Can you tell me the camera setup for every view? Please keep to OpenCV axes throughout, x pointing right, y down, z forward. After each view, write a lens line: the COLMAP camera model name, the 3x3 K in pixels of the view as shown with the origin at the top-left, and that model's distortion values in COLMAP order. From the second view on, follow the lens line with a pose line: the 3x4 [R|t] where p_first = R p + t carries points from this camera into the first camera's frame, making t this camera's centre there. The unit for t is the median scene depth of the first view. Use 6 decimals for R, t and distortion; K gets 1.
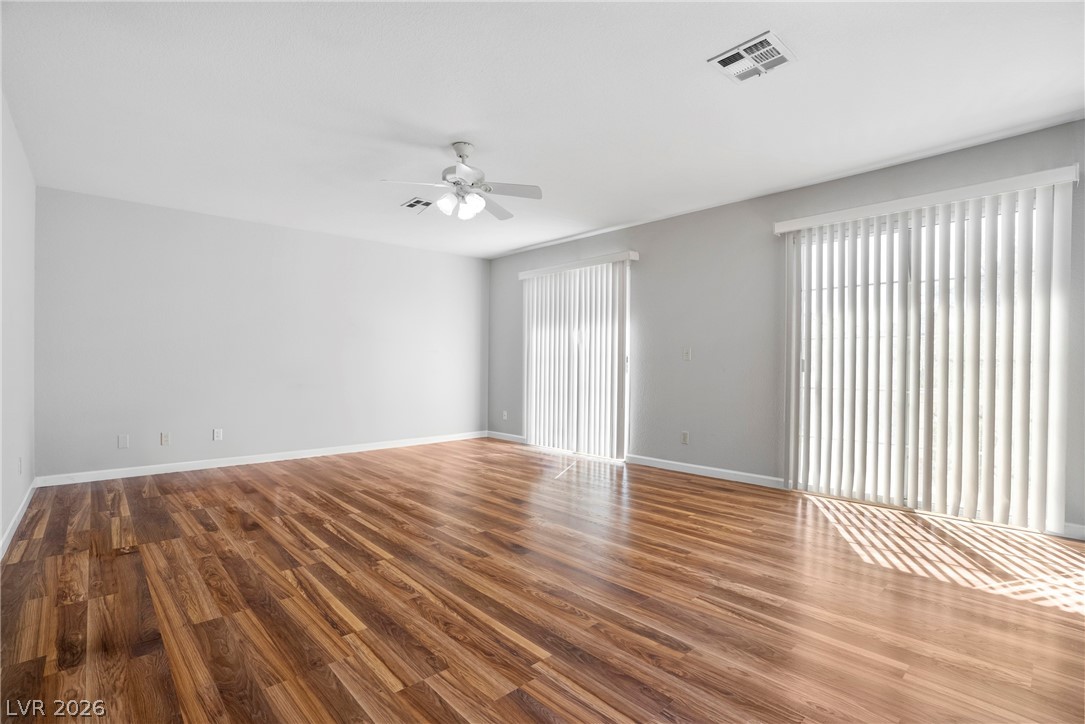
lens RADIAL K [[507.3, 0, 542.5], [0, 507.3, 364.1], [0, 0, 1]] dist [-0.045513, 0.014717]
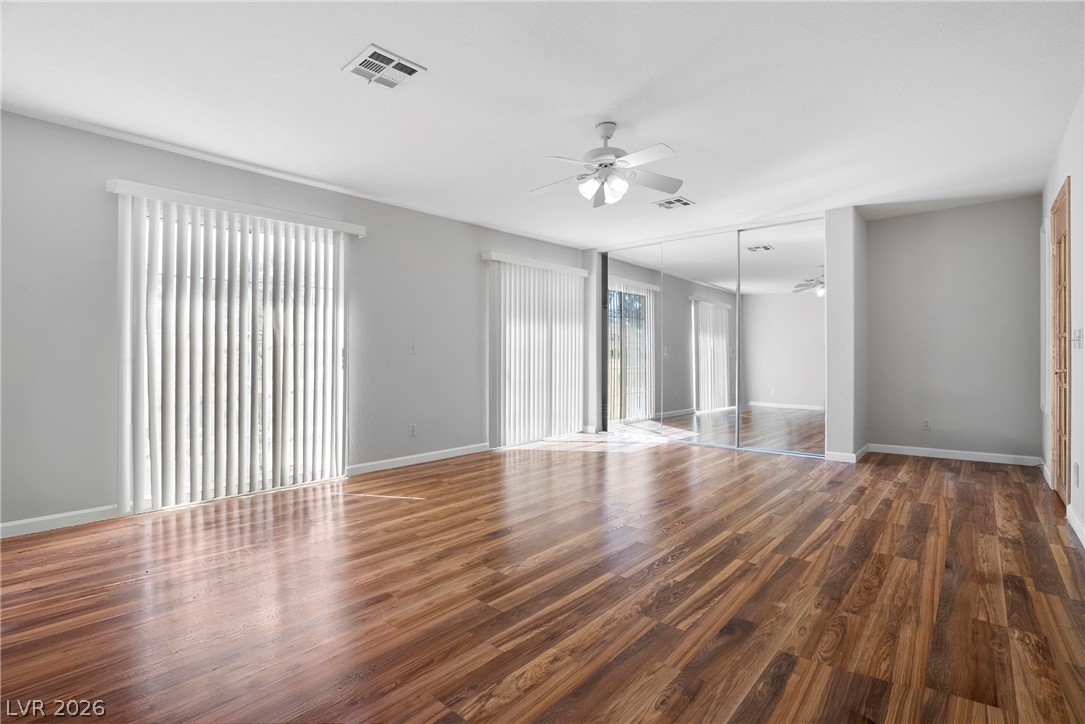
lens RADIAL K [[507.3, 0, 539.2], [0, 507.3, 355.6], [0, 0, 1]] dist [-0.045513, 0.014717]
pose [[-0.105384, 0.000373, 0.994432, -1.417104], [0.005605, 0.999984, 0.000219, -0.005096], [-0.994416, 0.005597, -0.105384, 1.593957]]
